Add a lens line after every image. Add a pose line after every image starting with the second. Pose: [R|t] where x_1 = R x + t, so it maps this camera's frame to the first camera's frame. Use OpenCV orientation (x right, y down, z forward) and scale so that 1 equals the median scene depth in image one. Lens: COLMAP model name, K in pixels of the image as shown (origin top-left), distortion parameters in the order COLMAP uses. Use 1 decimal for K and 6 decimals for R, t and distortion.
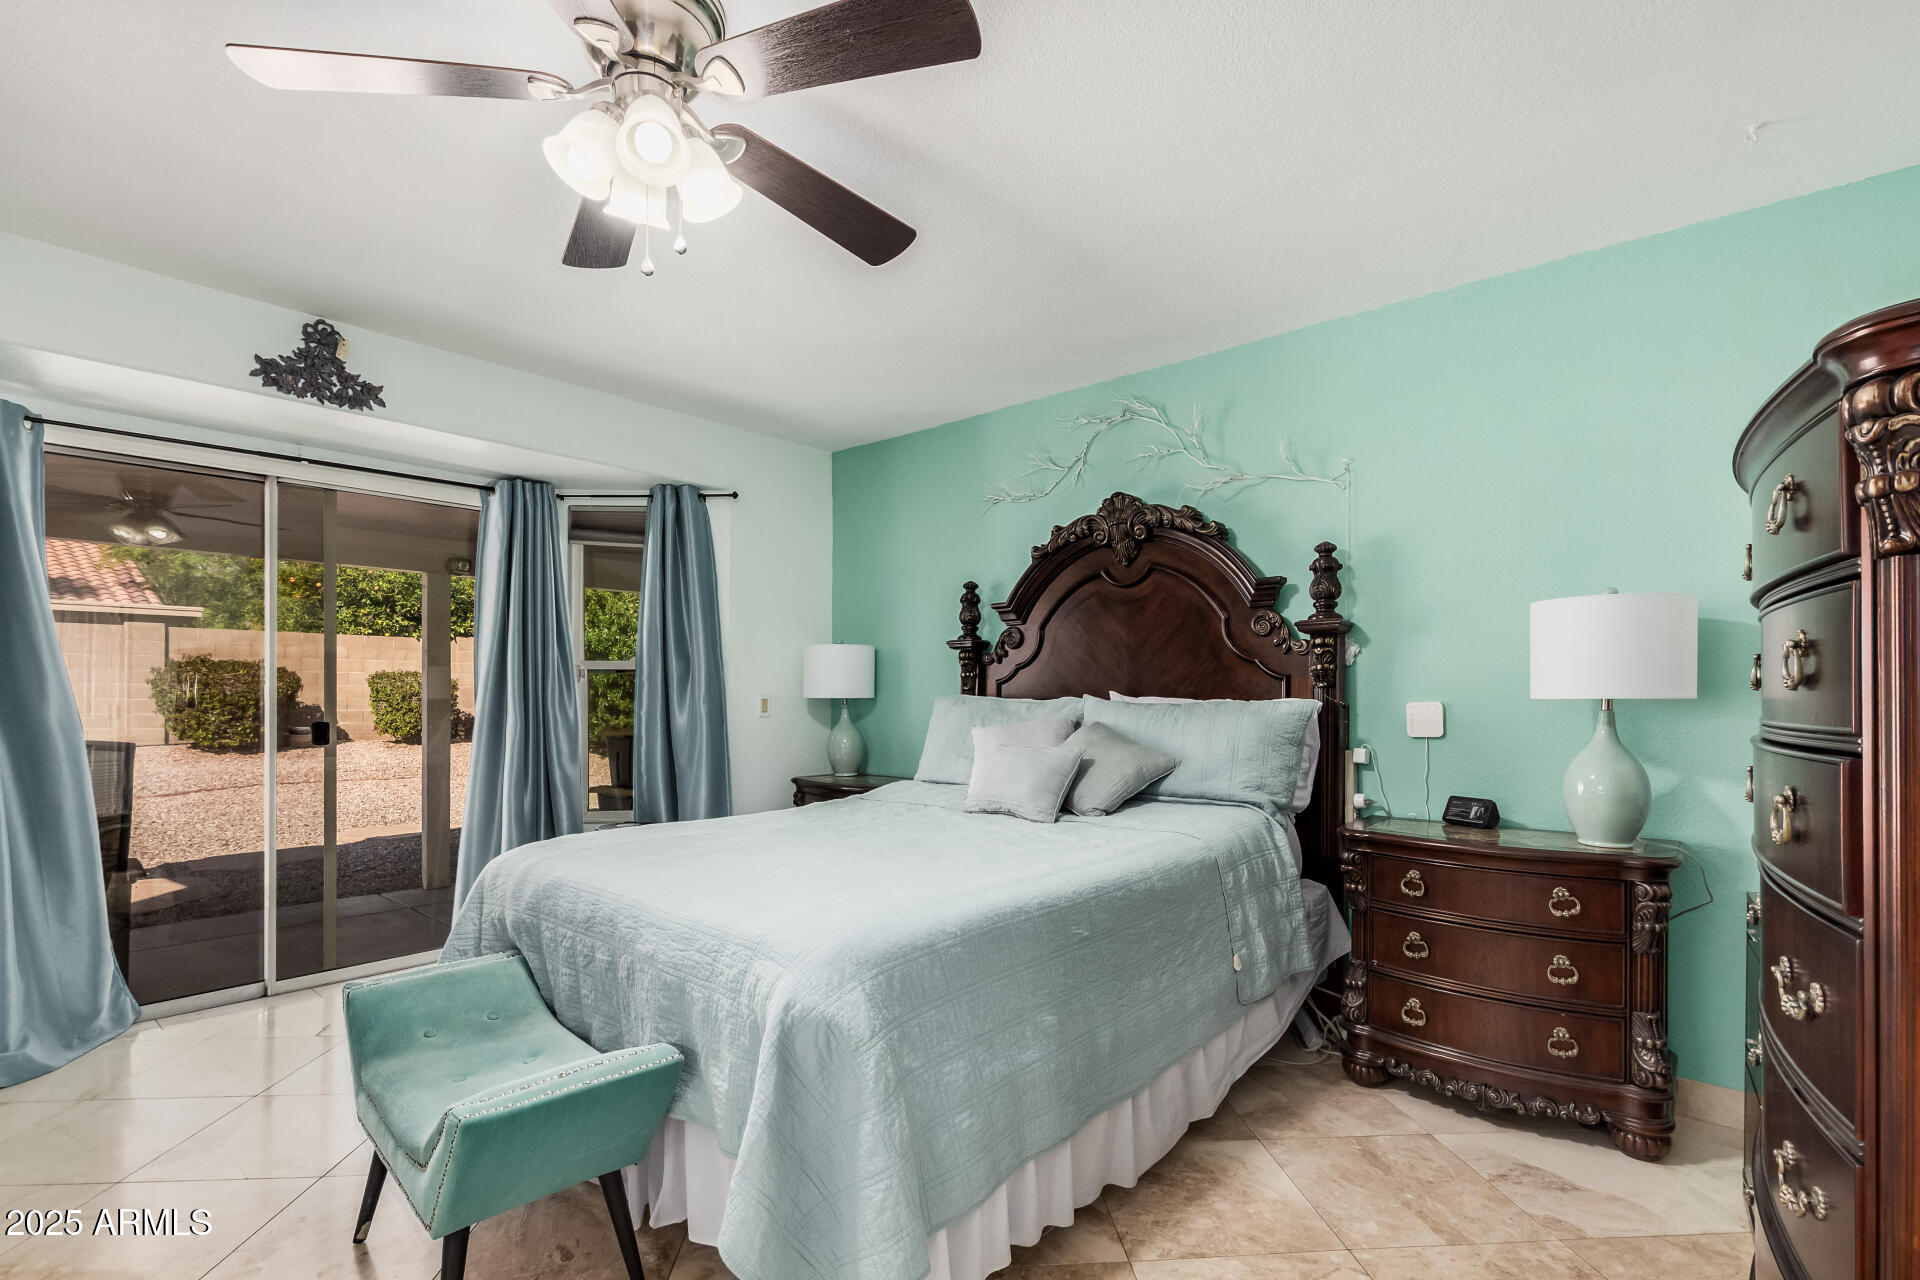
lens RADIAL K [[899.6, 0, 965.6], [0, 899.6, 700.2], [0, 0, 1]] dist [0.004139, -0.000224]
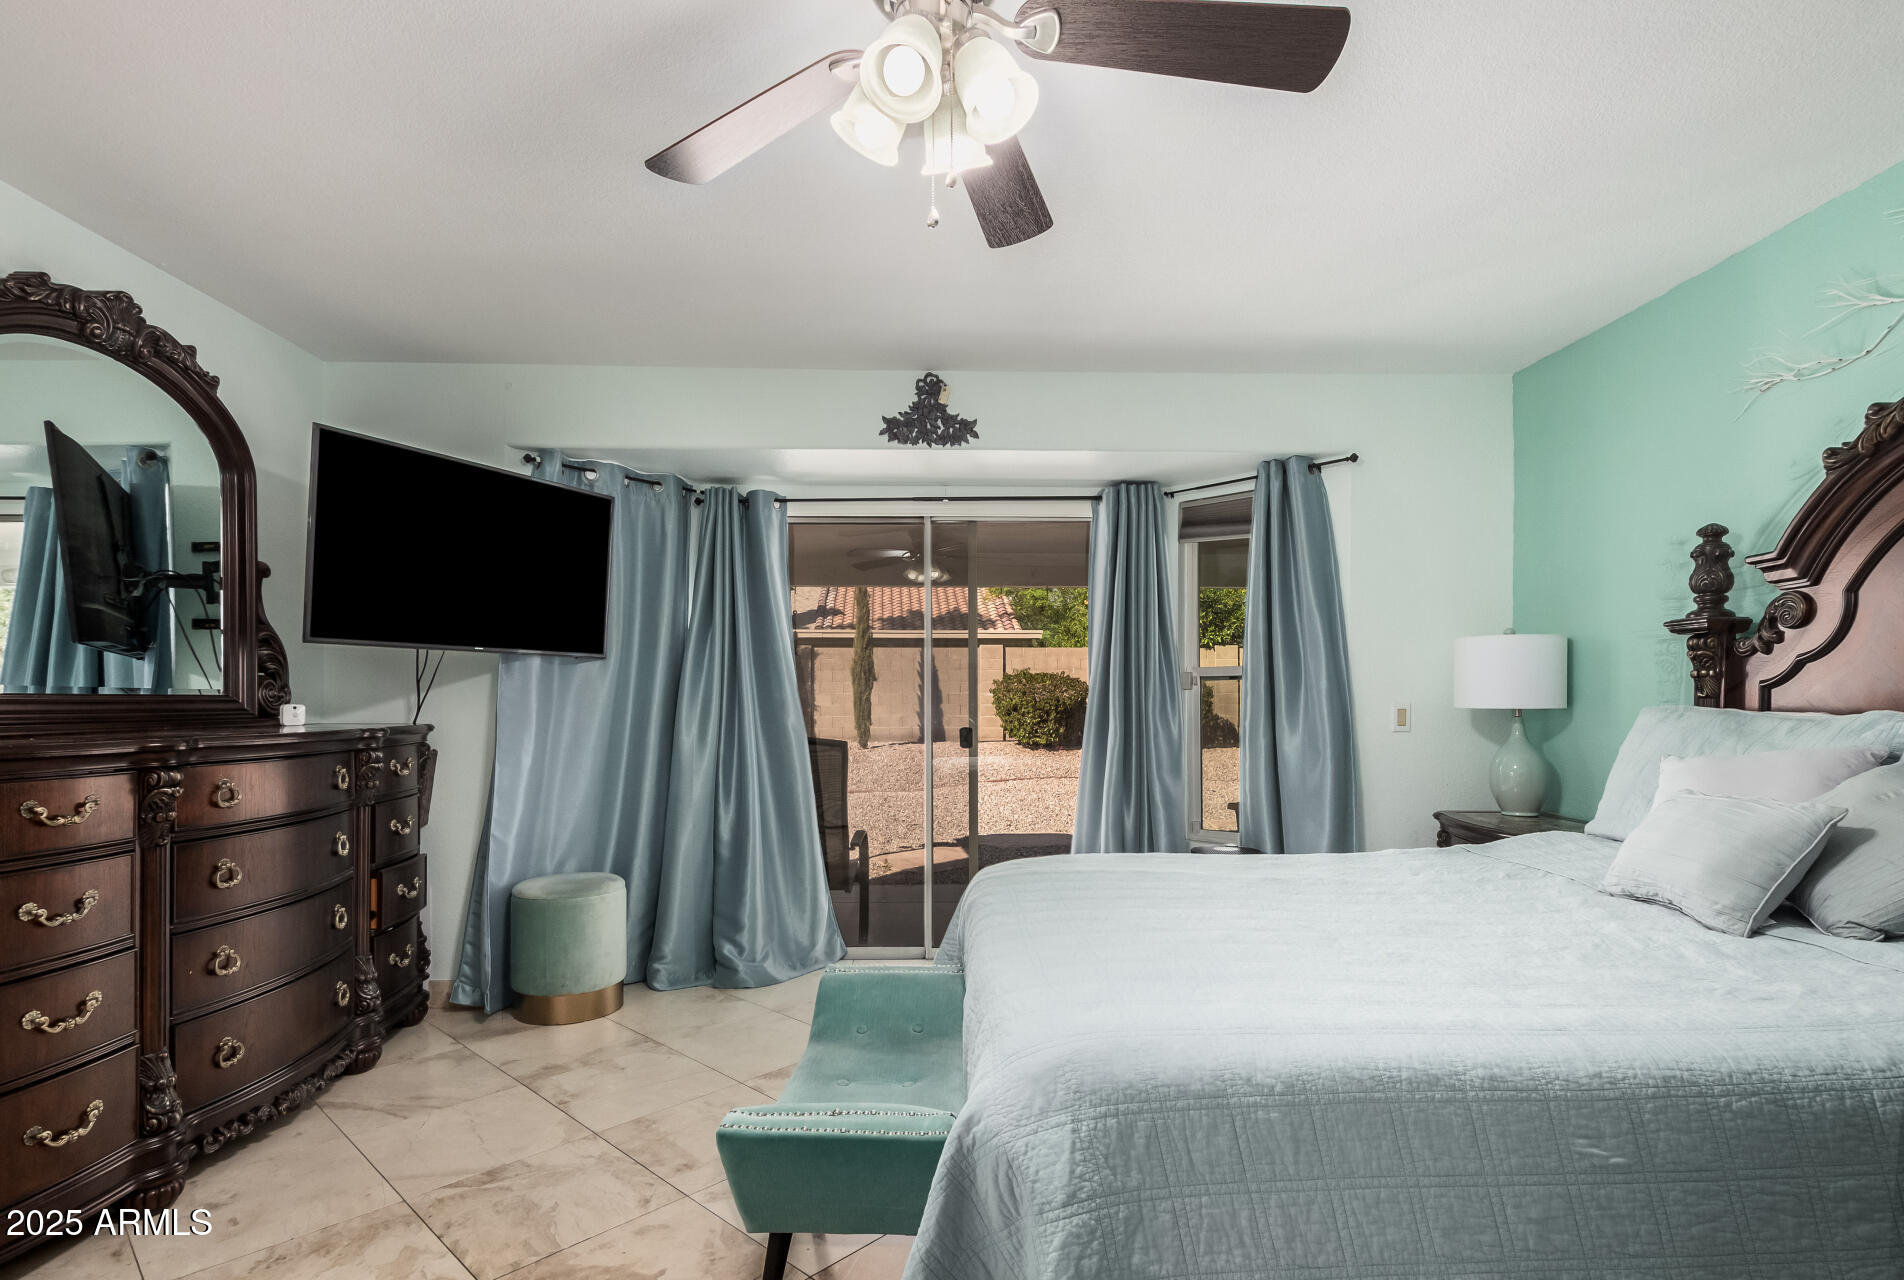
lens RADIAL K [[947.6, 0, 959.2], [0, 947.6, 707.0], [0, 0, 1]] dist [0.002699, -0.000055]
pose [[0.673870, 0.005323, -0.738831, 0.148233], [-0.004711, 0.999985, 0.002909, -0.004291], [0.738835, 0.001520, 0.673885, 0.173905]]
